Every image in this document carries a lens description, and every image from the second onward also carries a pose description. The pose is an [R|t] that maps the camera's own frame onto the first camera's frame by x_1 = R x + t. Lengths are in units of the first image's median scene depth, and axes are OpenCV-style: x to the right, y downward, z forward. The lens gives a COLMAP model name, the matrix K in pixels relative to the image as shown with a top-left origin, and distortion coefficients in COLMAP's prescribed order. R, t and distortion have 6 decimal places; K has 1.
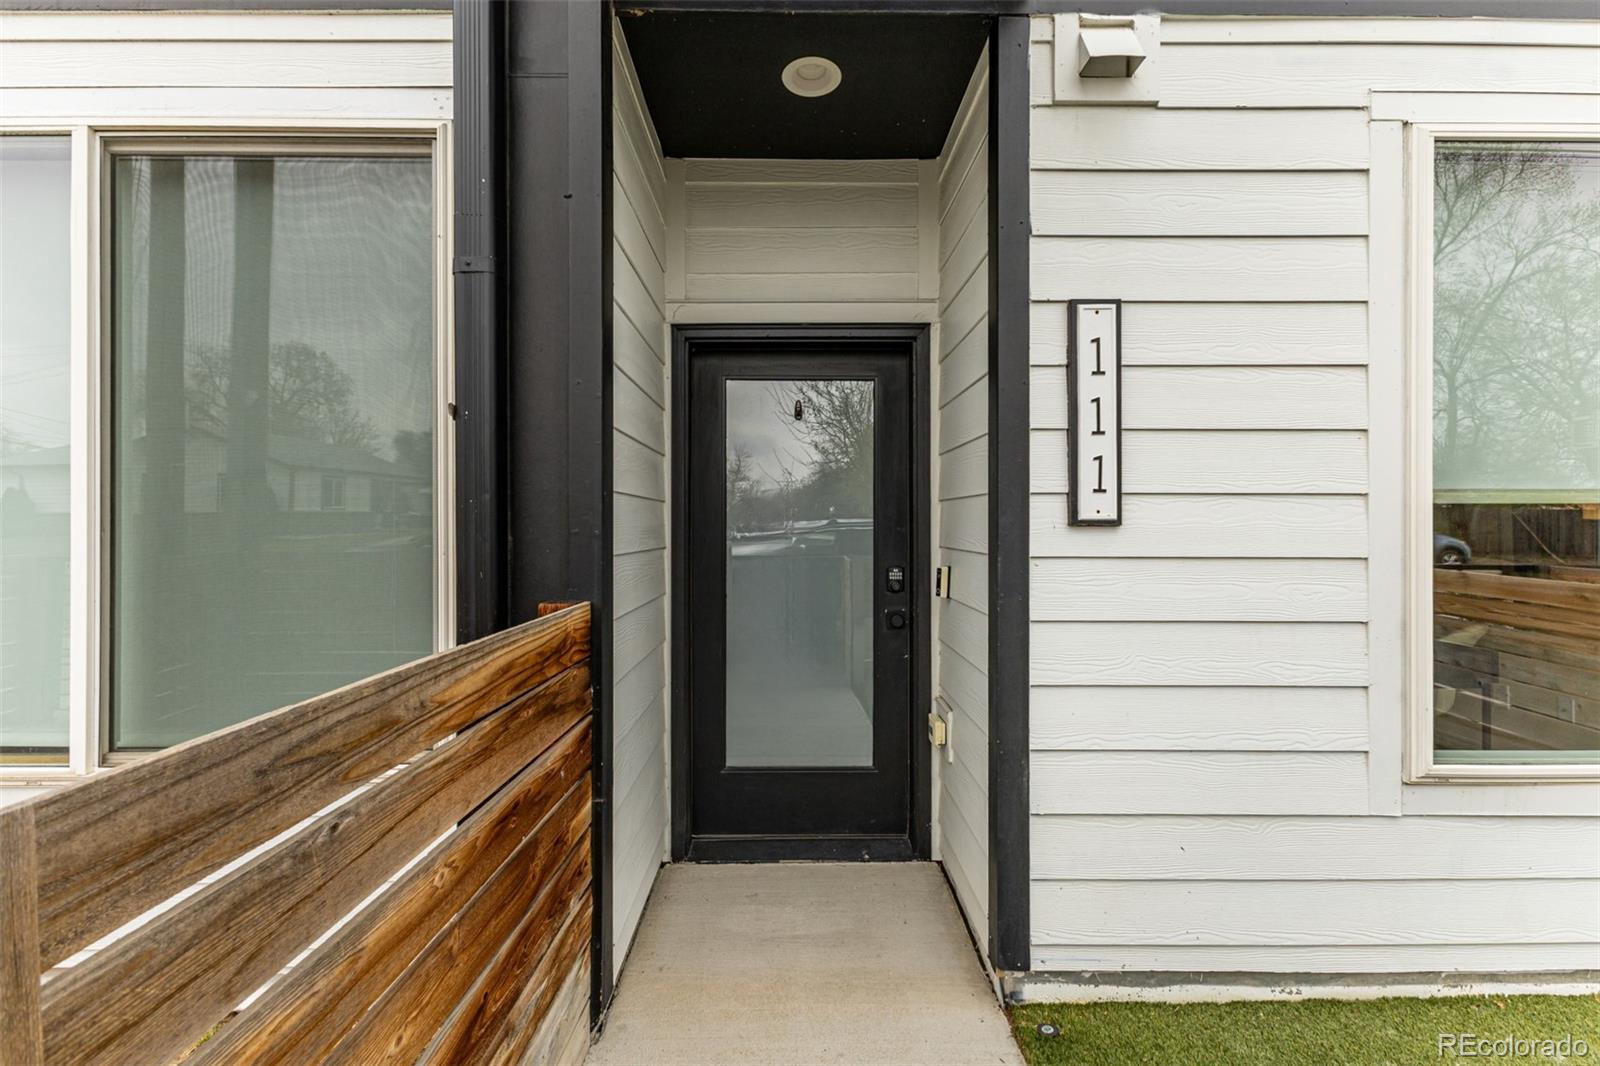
lens RADIAL K [[686.5, 0, 799.1], [0, 686.5, 529.5], [0, 0, 1]] dist [0.006971, -0.002019]
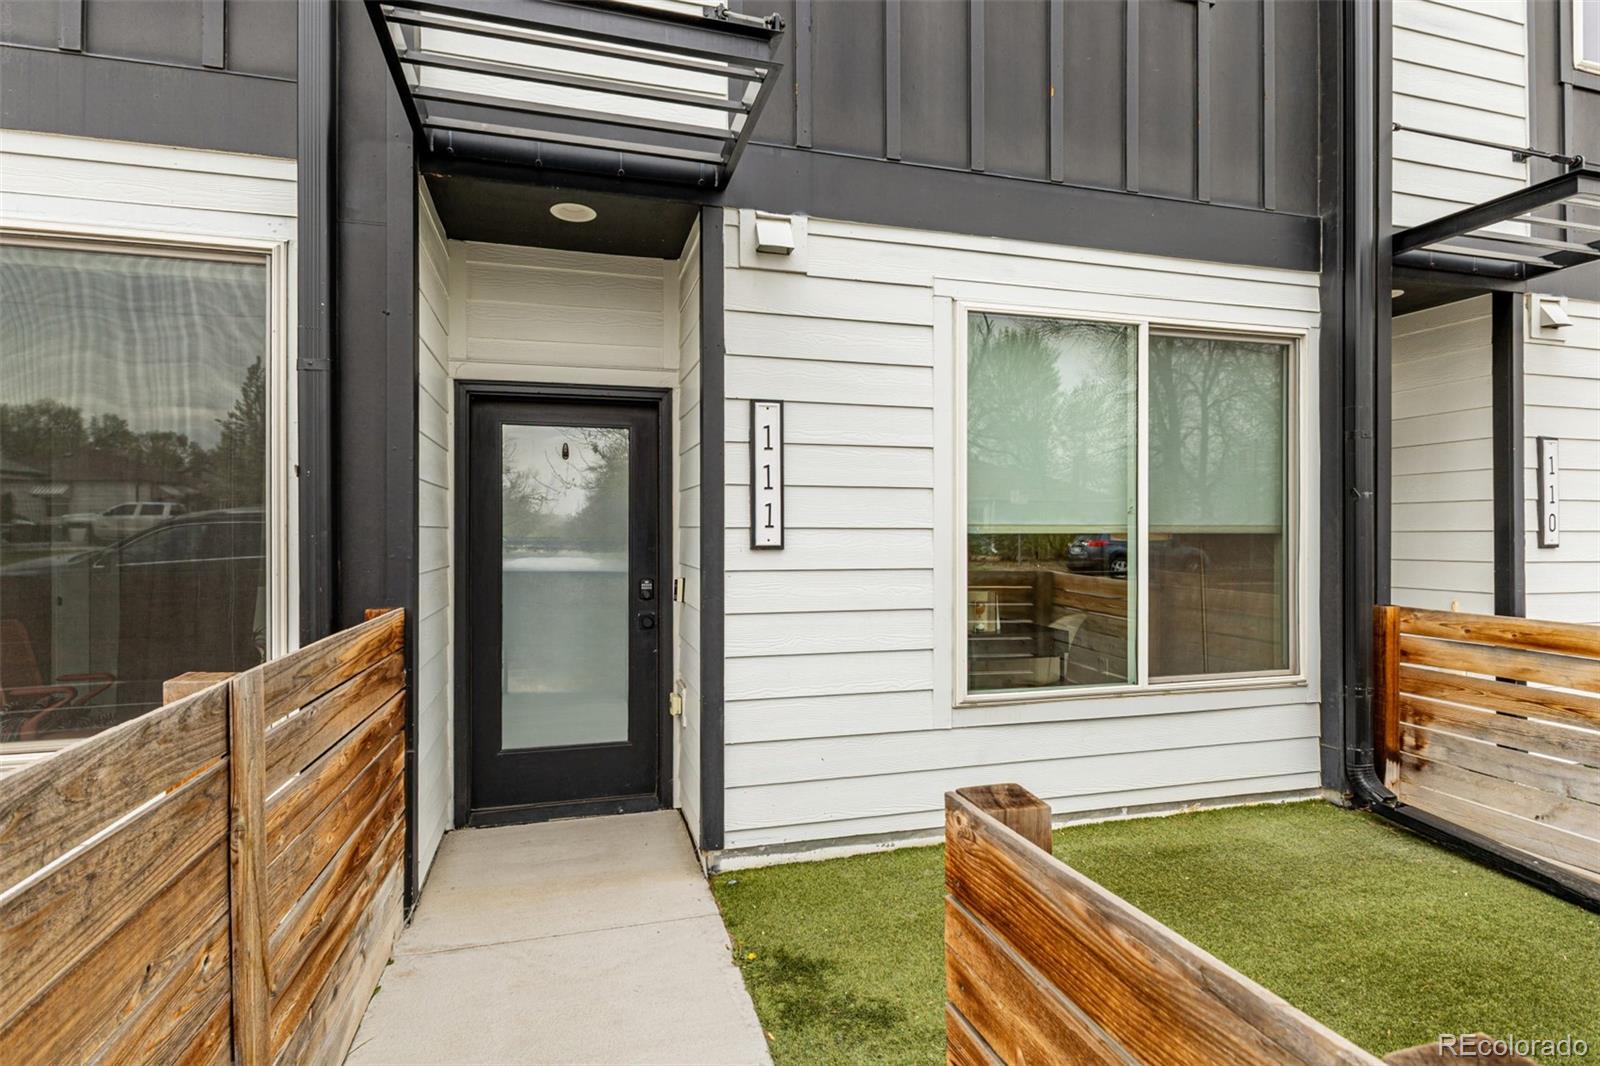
lens RADIAL K [[791.9, 0, 797.0], [0, 791.9, 529.2], [0, 0, 1]] dist [0.001713, -0.002302]
pose [[0.964031, -0.000147, 0.265790, 0.032530], [0.002646, 0.999956, -0.009045, -0.033696], [-0.265777, 0.009423, 0.963988, -0.687537]]
